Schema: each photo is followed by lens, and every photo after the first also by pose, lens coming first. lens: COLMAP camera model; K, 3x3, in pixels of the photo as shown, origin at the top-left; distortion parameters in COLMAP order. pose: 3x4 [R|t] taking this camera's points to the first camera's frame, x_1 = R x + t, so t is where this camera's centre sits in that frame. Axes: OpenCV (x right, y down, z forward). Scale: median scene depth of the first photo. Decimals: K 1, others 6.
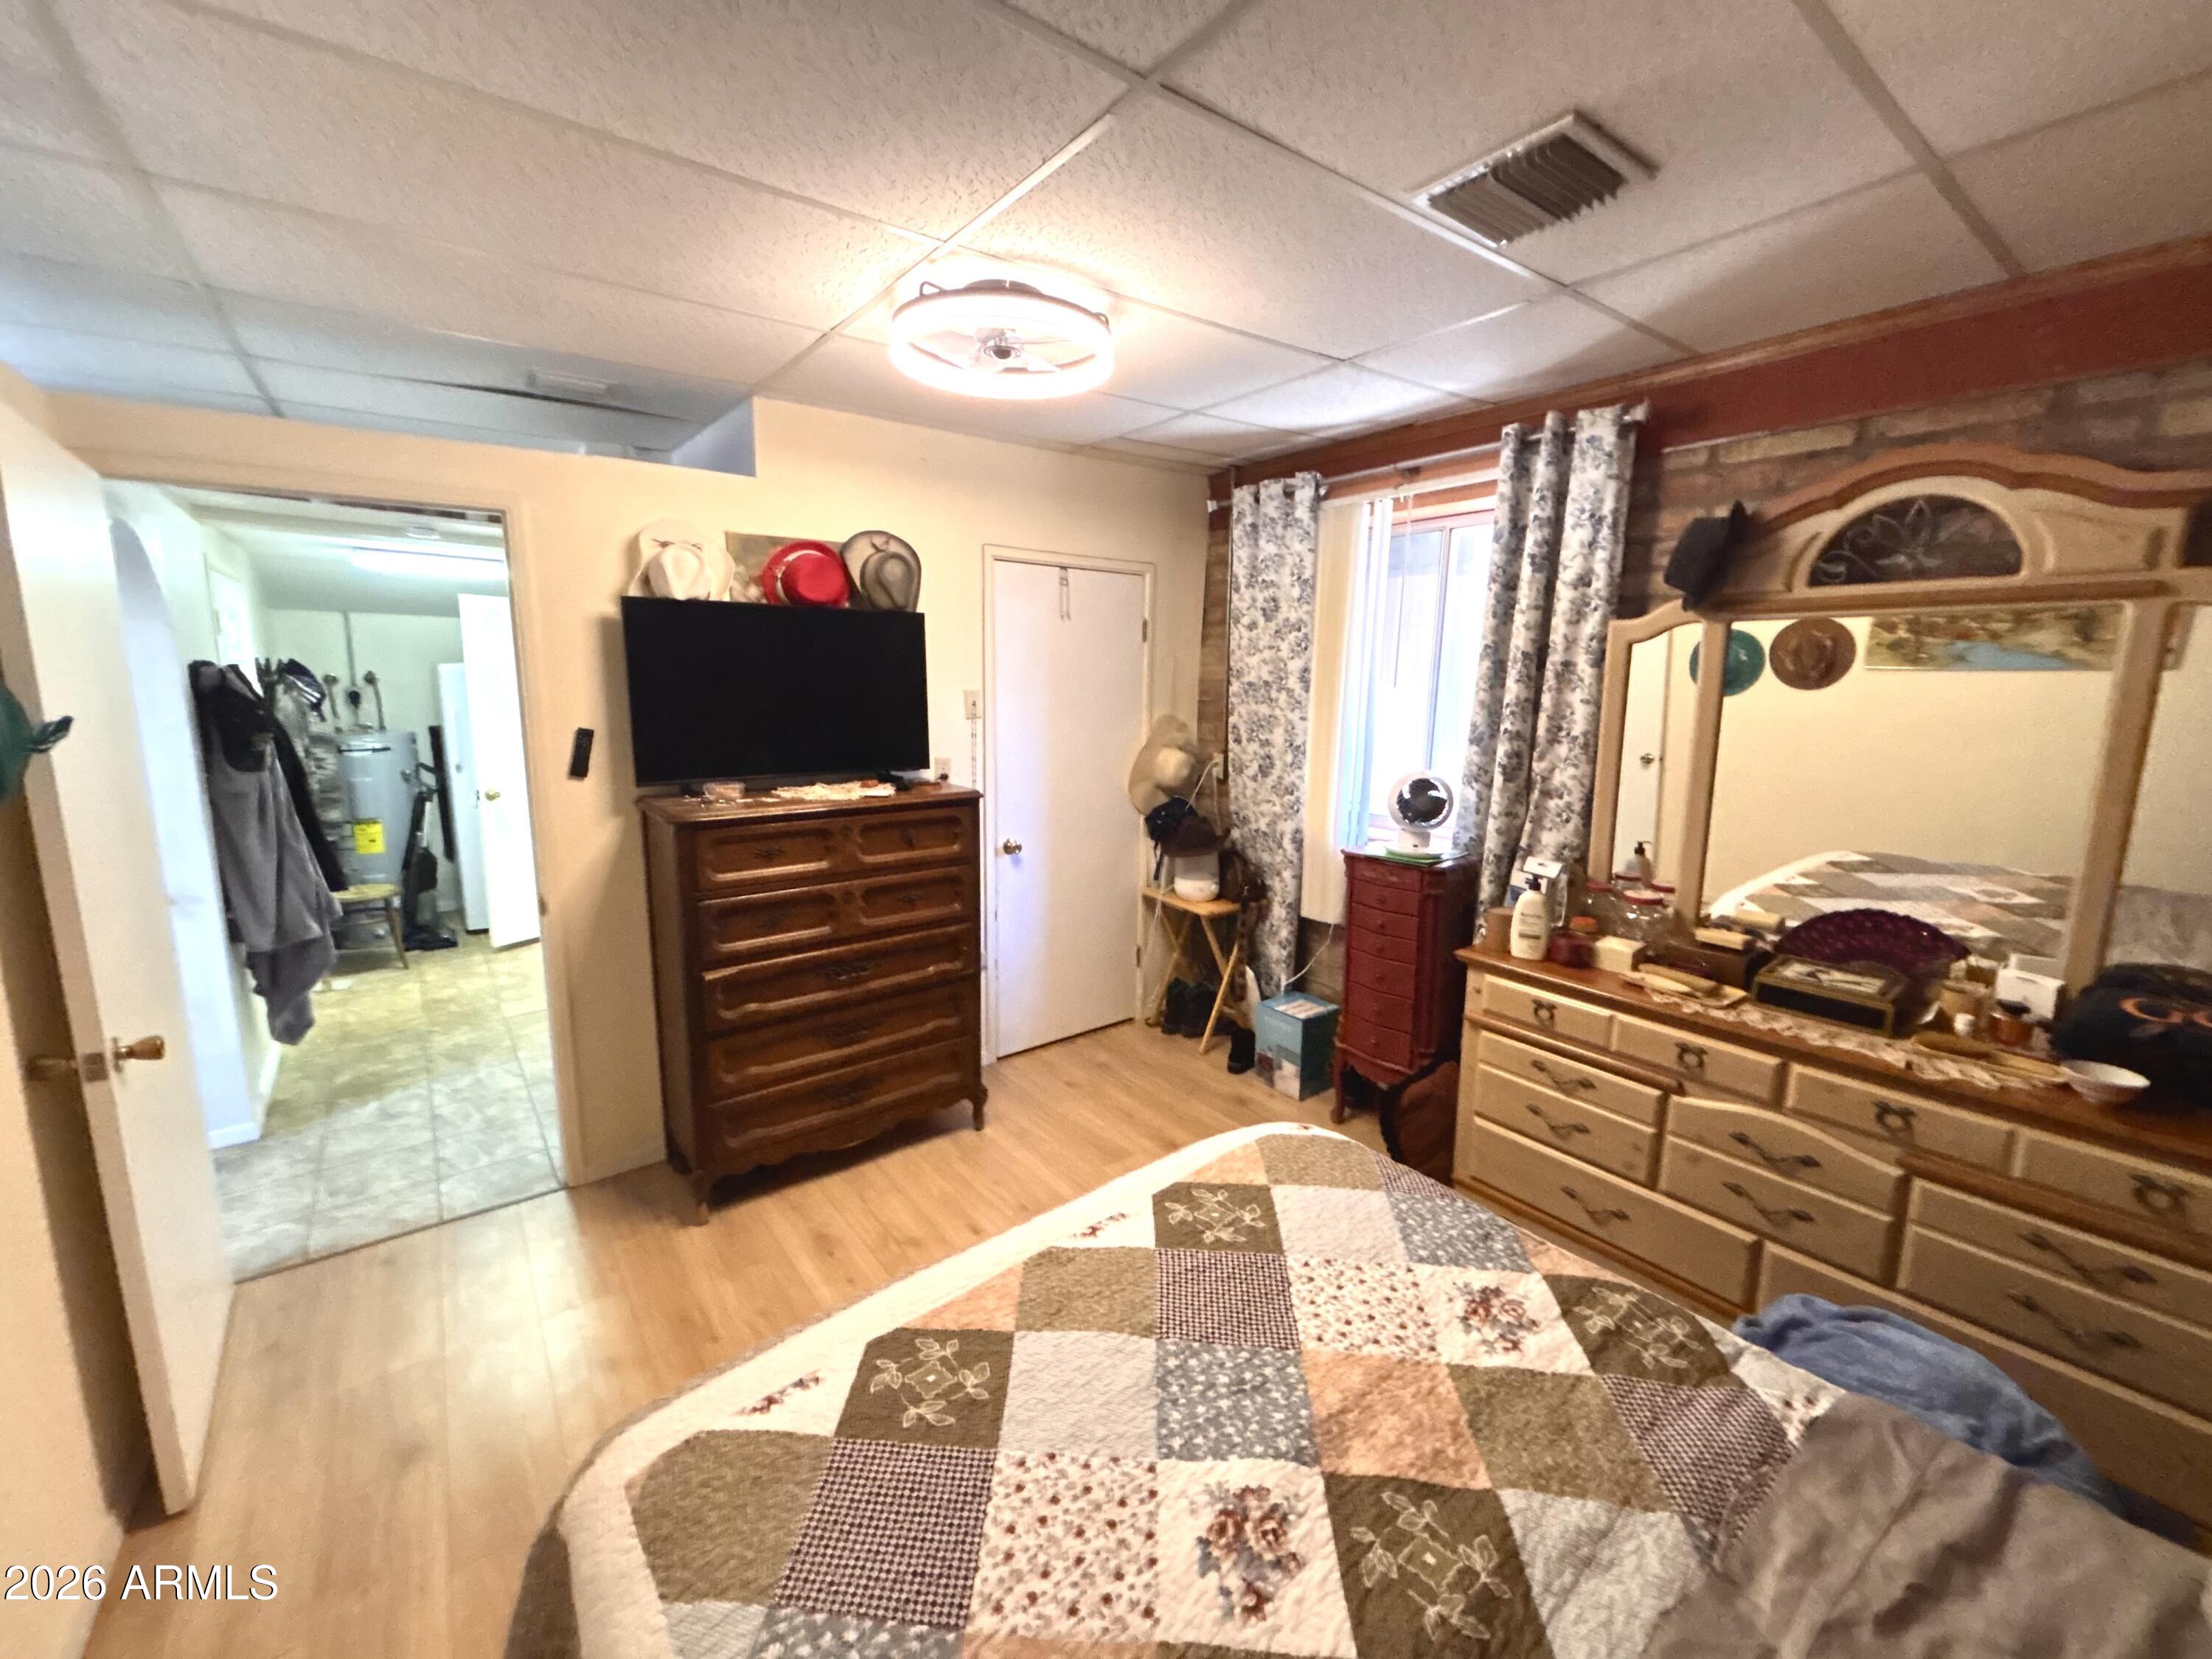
lens RADIAL K [[896.9, 0, 1095.0], [0, 896.9, 821.5], [0, 0, 1]] dist [0.000440, 0.000234]
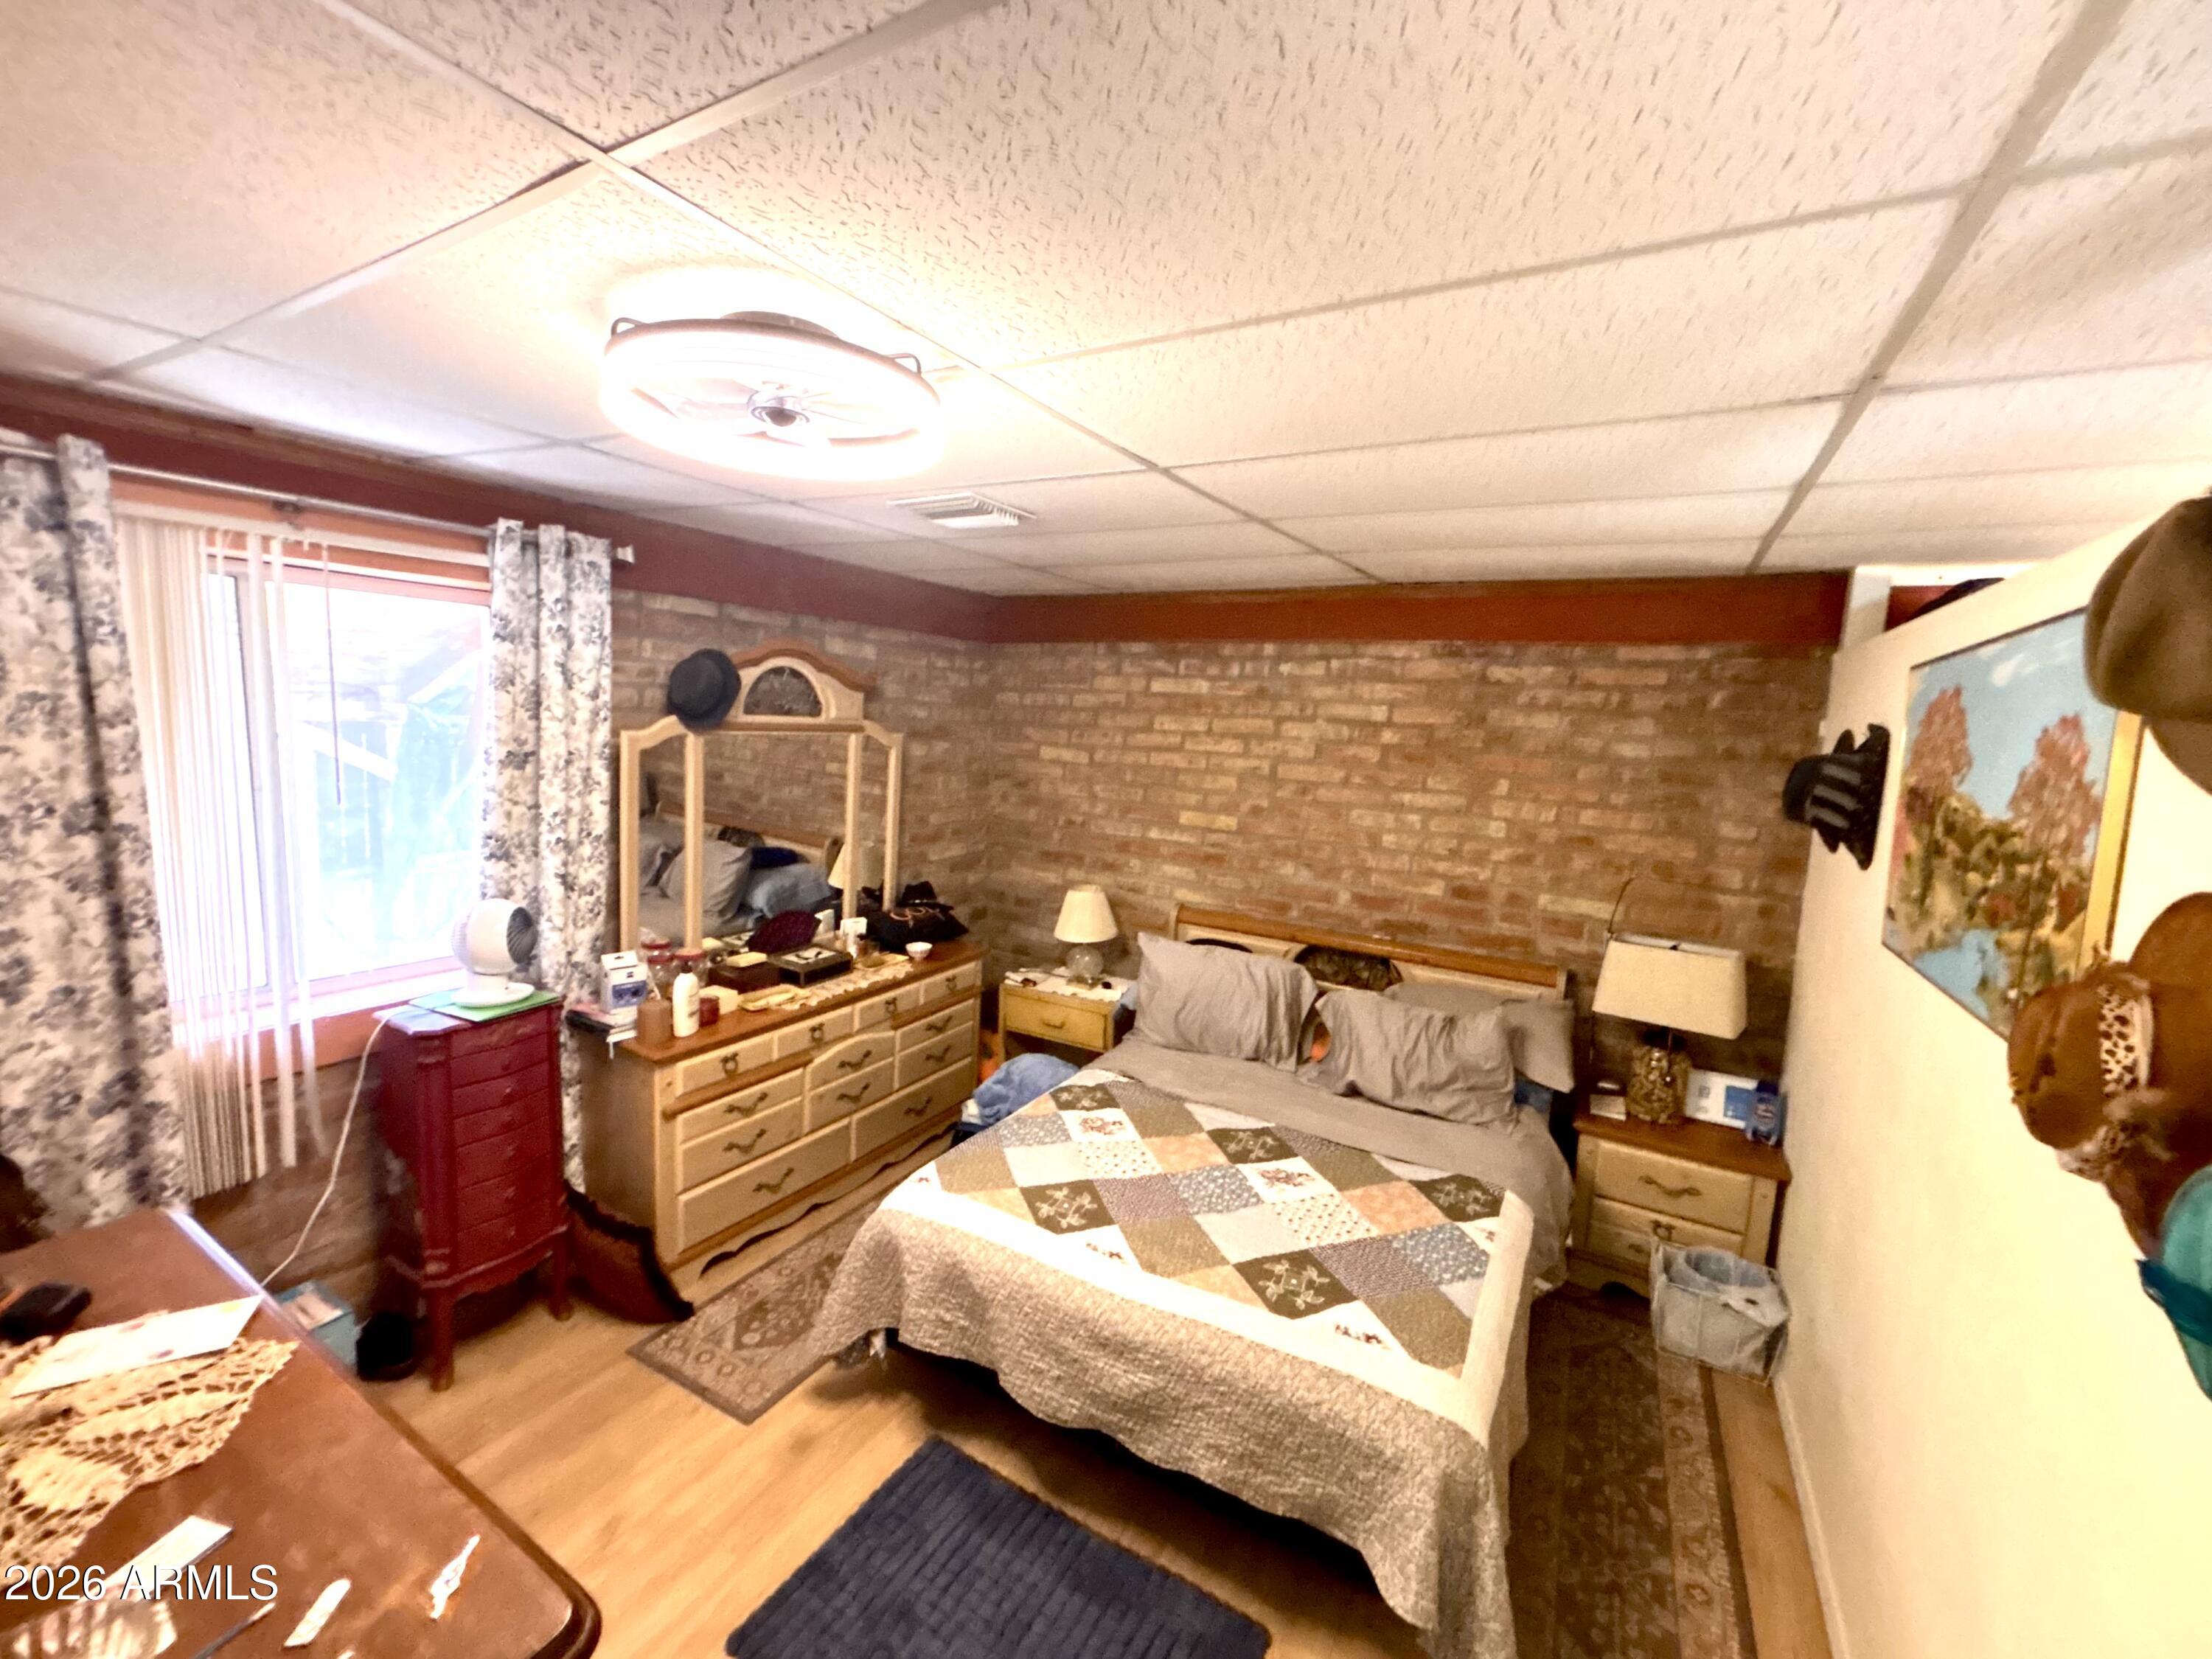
lens RADIAL K [[896.9, 0, 1101.7], [0, 896.9, 824.3], [0, 0, 1]] dist [0.000440, 0.000234]
pose [[-0.377731, -0.136922, 0.915736, -0.891354], [0.100739, 0.977057, 0.187644, -0.330609], [-0.920419, 0.163129, -0.355271, 1.101105]]
